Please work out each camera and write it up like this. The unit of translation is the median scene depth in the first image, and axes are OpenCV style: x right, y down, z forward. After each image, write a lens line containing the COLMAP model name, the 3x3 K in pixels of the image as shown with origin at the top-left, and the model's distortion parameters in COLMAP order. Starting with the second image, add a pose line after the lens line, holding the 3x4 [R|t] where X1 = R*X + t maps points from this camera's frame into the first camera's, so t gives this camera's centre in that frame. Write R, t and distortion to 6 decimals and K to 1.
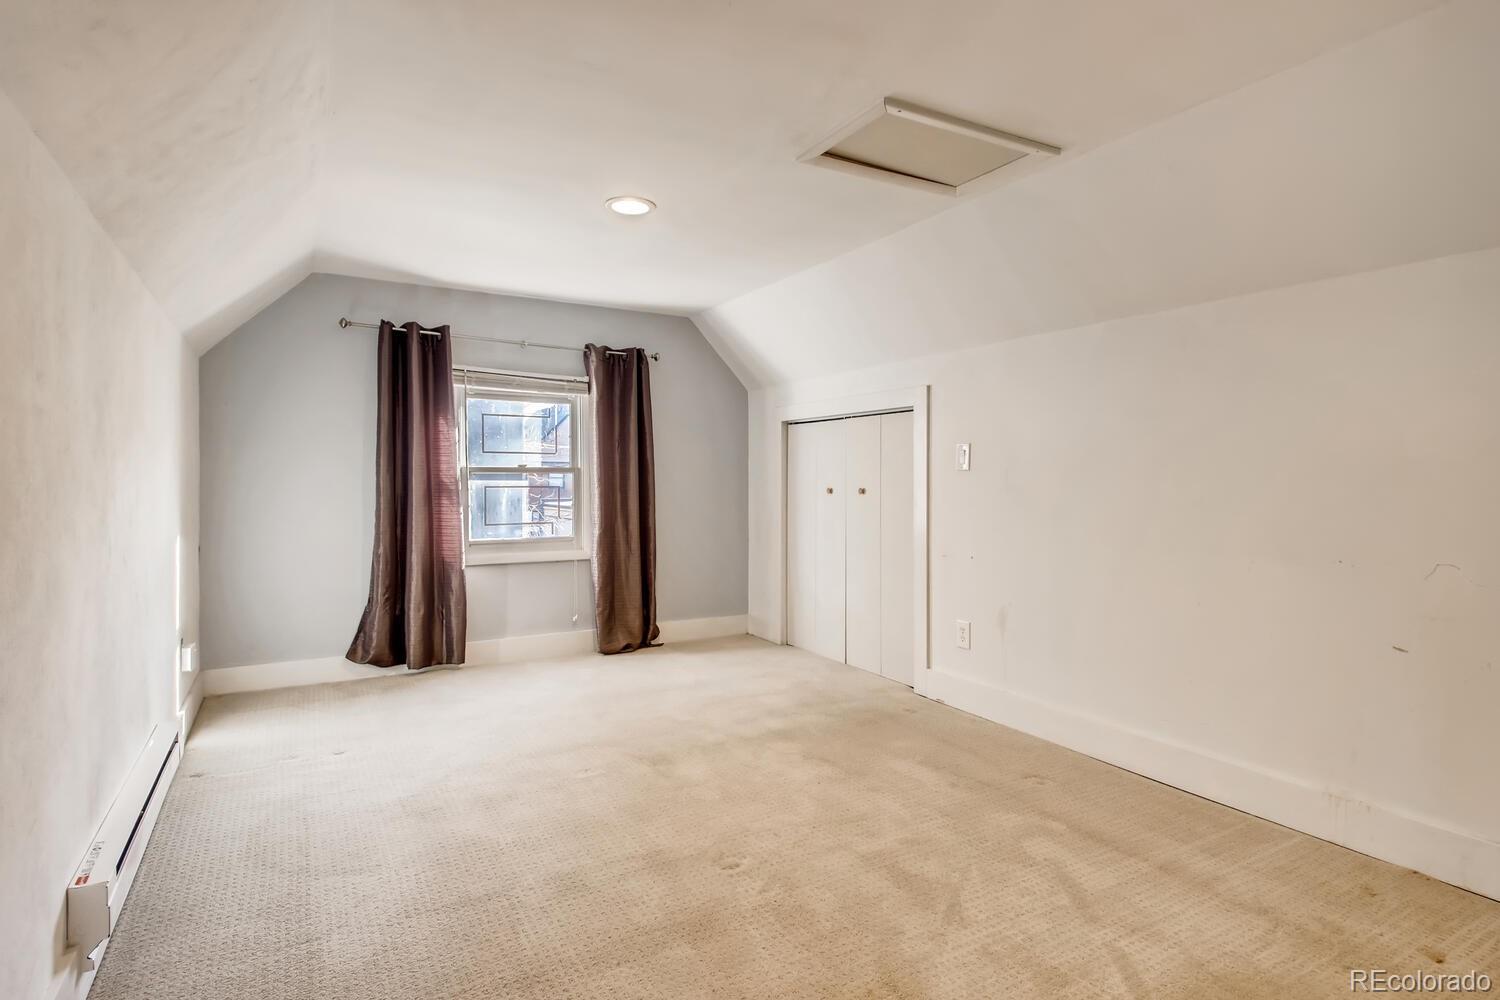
lens RADIAL K [[800.1, 0, 745.0], [0, 800.1, 488.7], [0, 0, 1]] dist [0.076088, -0.000340]
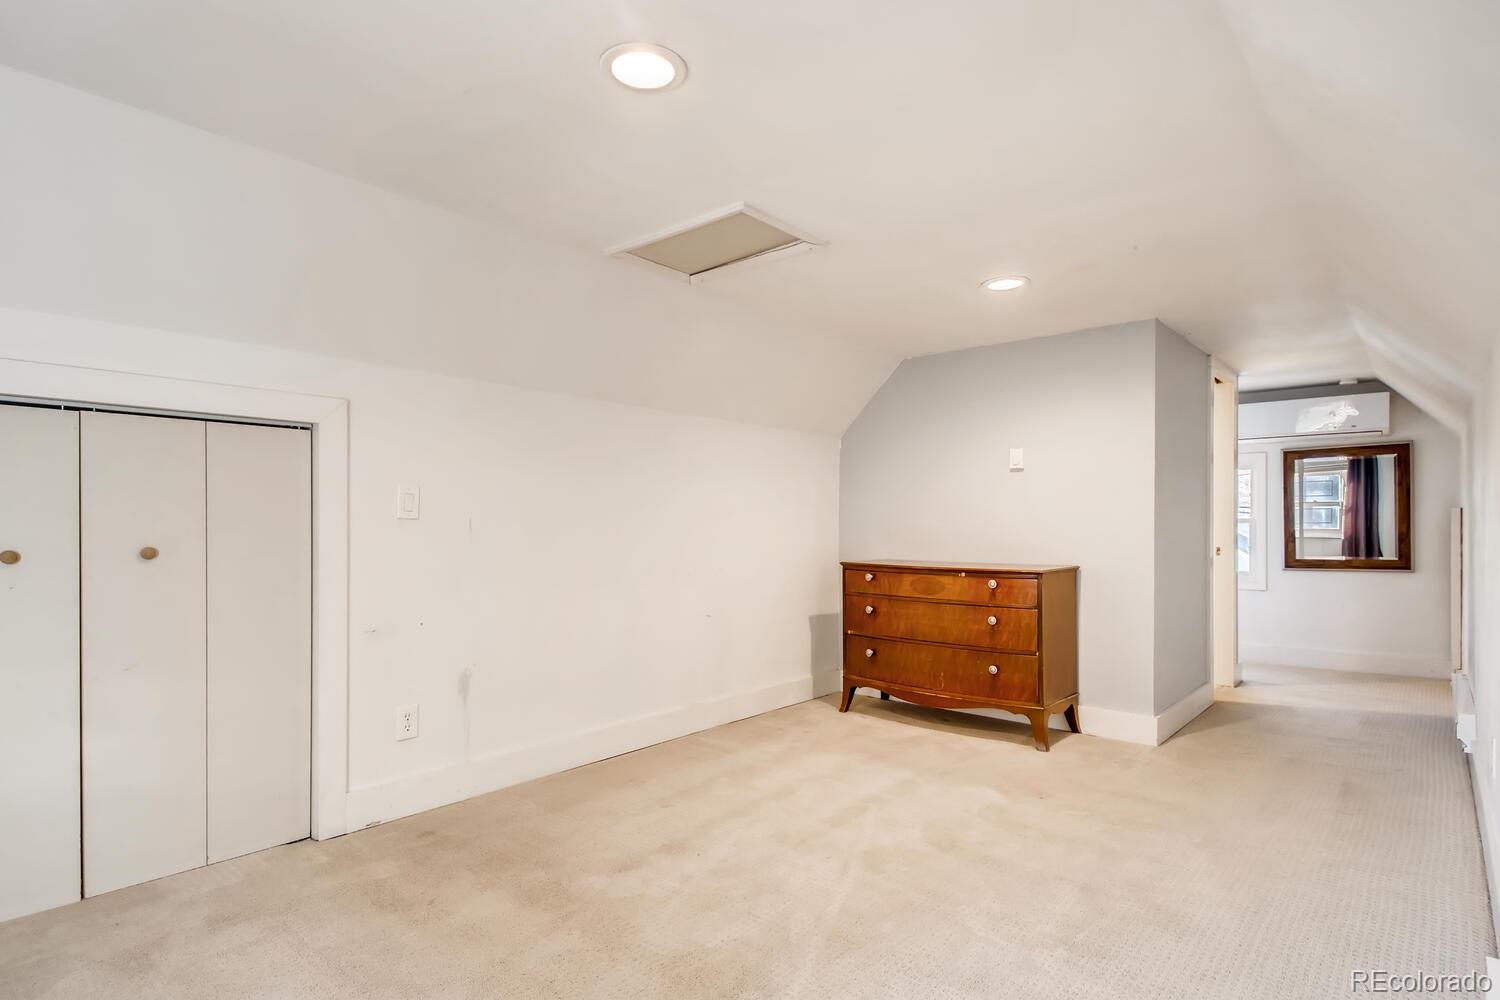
lens RADIAL K [[803.8, 0, 751.2], [0, 803.8, 530.3], [0, 0, 1]] dist [-0.001938, -0.000341]
pose [[-0.347982, -0.000561, 0.937501, -0.720874], [0.020381, 0.999759, 0.008163, -0.012828], [-0.937280, 0.021948, -0.347887, 1.138203]]
